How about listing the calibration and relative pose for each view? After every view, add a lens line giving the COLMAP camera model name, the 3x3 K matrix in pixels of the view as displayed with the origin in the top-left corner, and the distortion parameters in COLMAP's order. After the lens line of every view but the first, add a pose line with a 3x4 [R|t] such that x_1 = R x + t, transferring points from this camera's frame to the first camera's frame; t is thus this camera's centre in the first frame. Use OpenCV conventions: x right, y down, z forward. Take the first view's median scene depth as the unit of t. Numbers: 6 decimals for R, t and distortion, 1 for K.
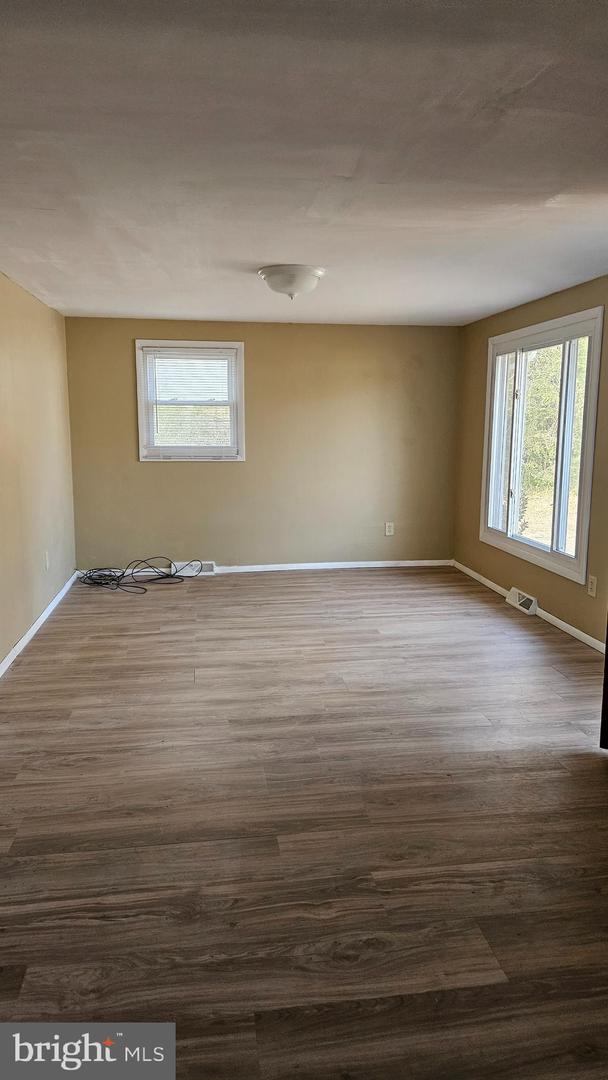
lens RADIAL K [[700.9, 0, 303.1], [0, 700.9, 541.4], [0, 0, 1]] dist [-0.002527, -0.001011]
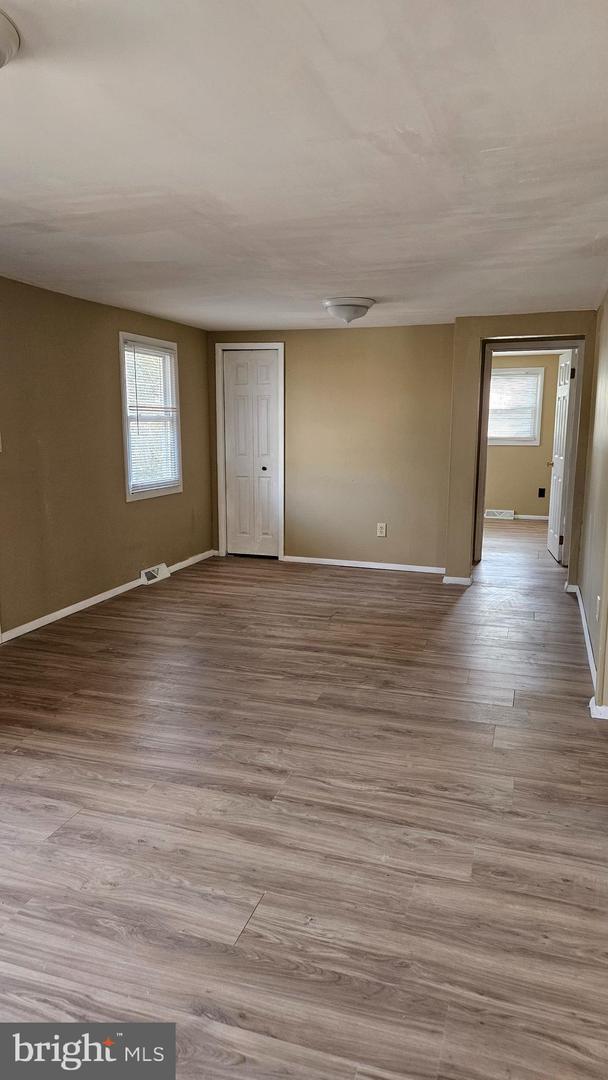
lens RADIAL K [[700.9, 0, 305.7], [0, 700.9, 540.4], [0, 0, 1]] dist [-0.002527, -0.001011]
pose [[-0.895633, -0.088138, 0.435975, -0.491713], [0.065500, 0.943350, 0.325270, -0.297881], [-0.439945, 0.319879, -0.839122, 1.659215]]
